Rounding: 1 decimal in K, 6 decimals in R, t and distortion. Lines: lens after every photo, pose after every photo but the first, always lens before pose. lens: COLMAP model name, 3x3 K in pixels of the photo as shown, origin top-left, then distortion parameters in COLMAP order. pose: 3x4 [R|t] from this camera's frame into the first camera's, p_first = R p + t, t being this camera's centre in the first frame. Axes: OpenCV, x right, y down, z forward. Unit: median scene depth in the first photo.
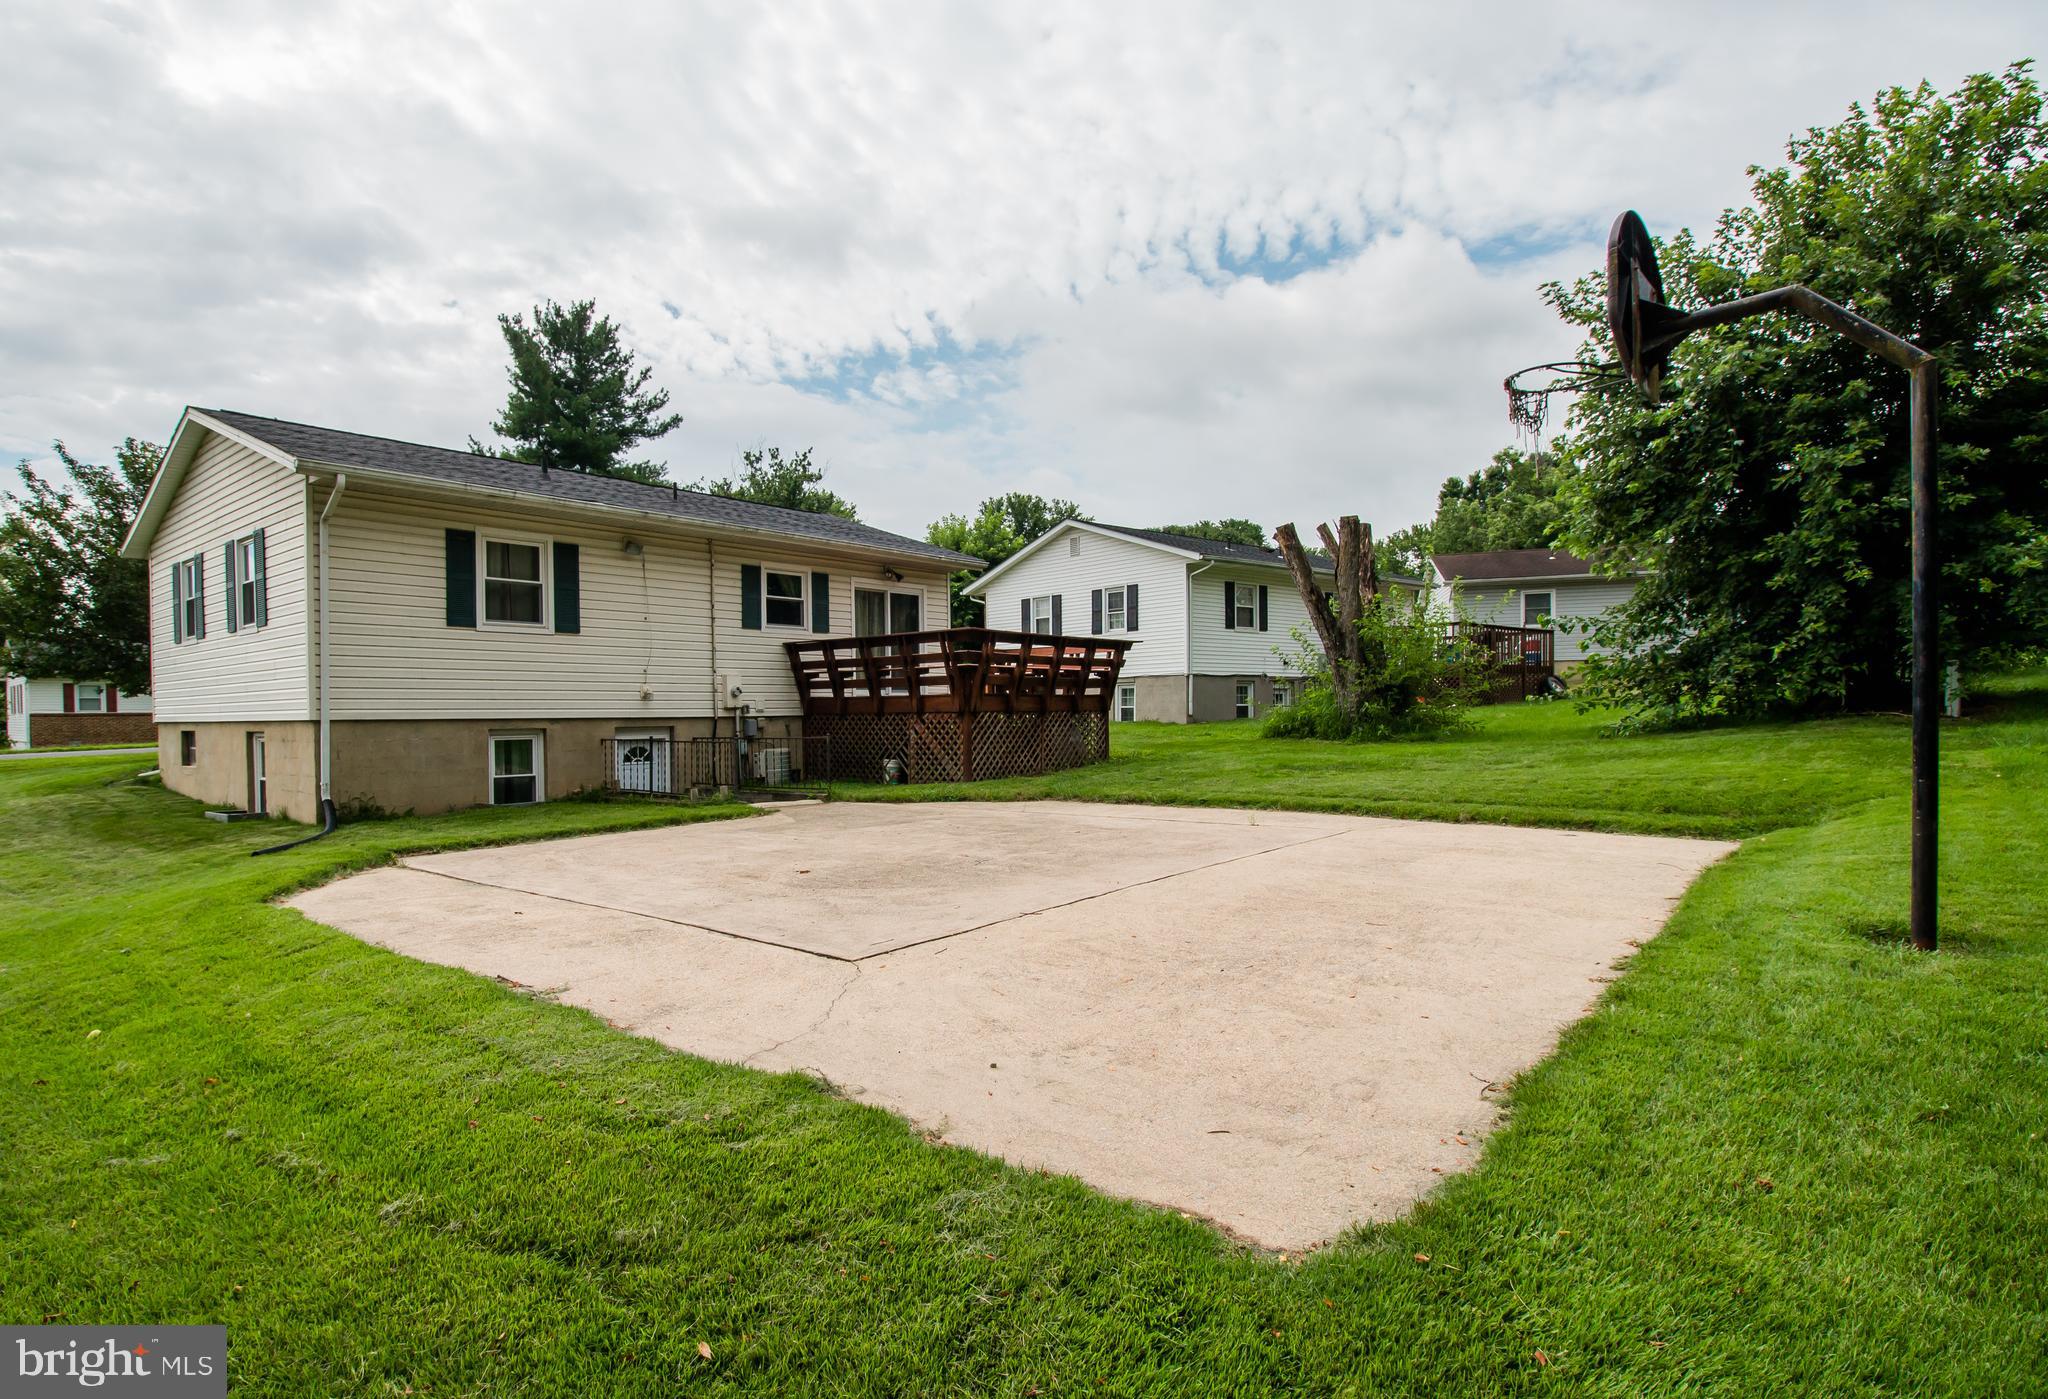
lens RADIAL K [[1028.5, 0, 1019.6], [0, 1028.5, 717.9], [0, 0, 1]] dist [-0.000307, -0.000212]
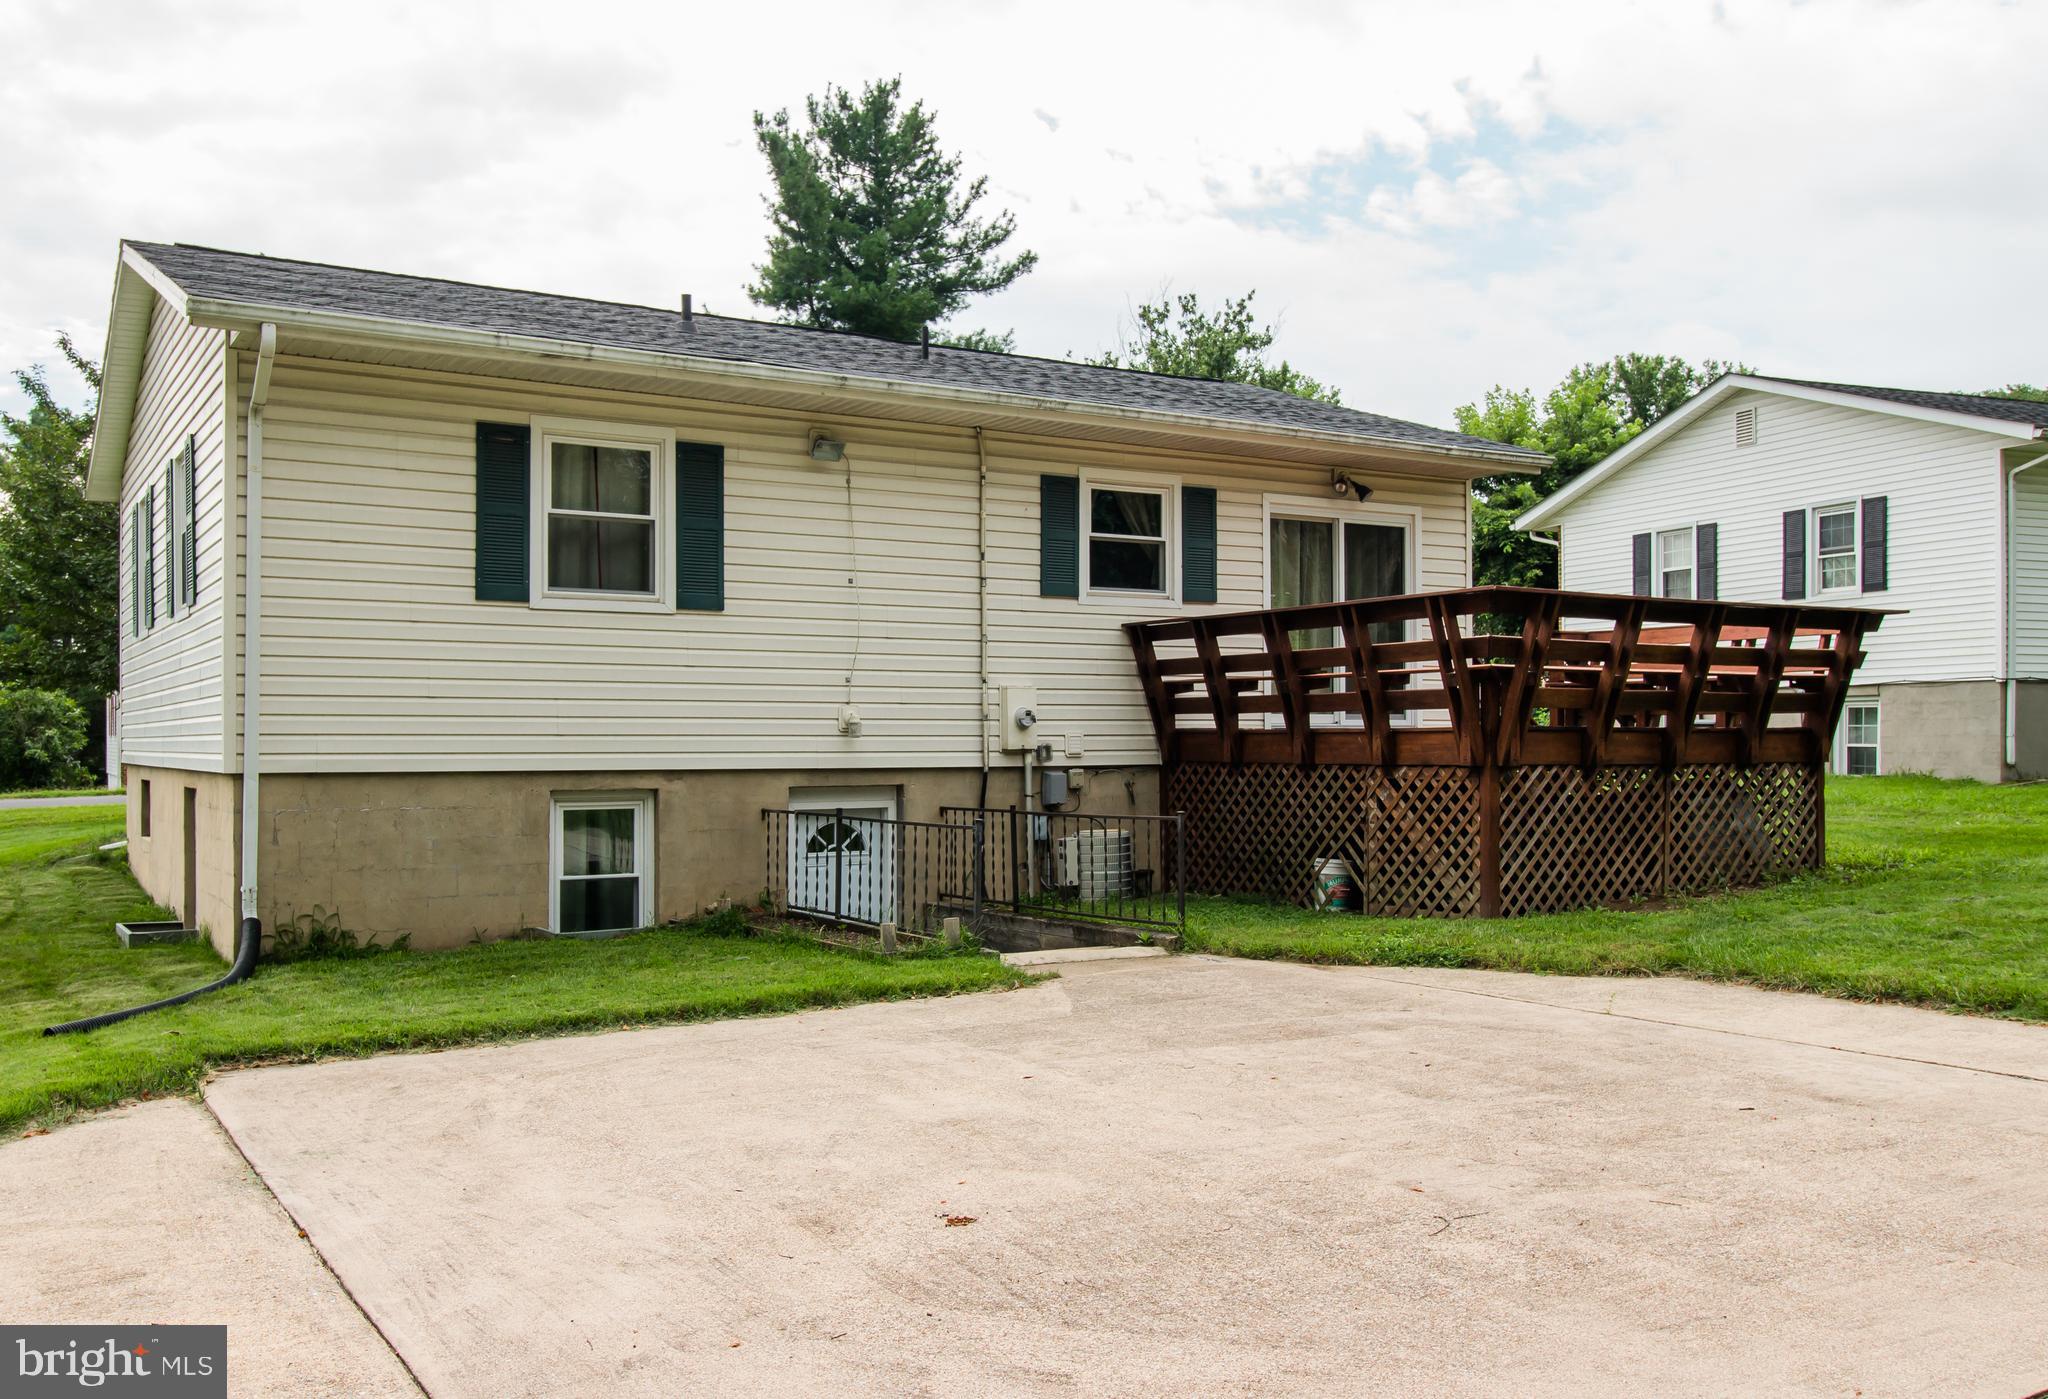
lens RADIAL K [[1605.3, 0, 1020.3], [0, 1605.3, 702.3], [0, 0, 1]] dist [0.010688, -0.007070]
pose [[0.932006, 0.005044, -0.362407, 0.014753], [-0.013764, 0.999674, -0.021483, -0.016296], [0.362181, 0.025010, 0.931772, 0.241932]]
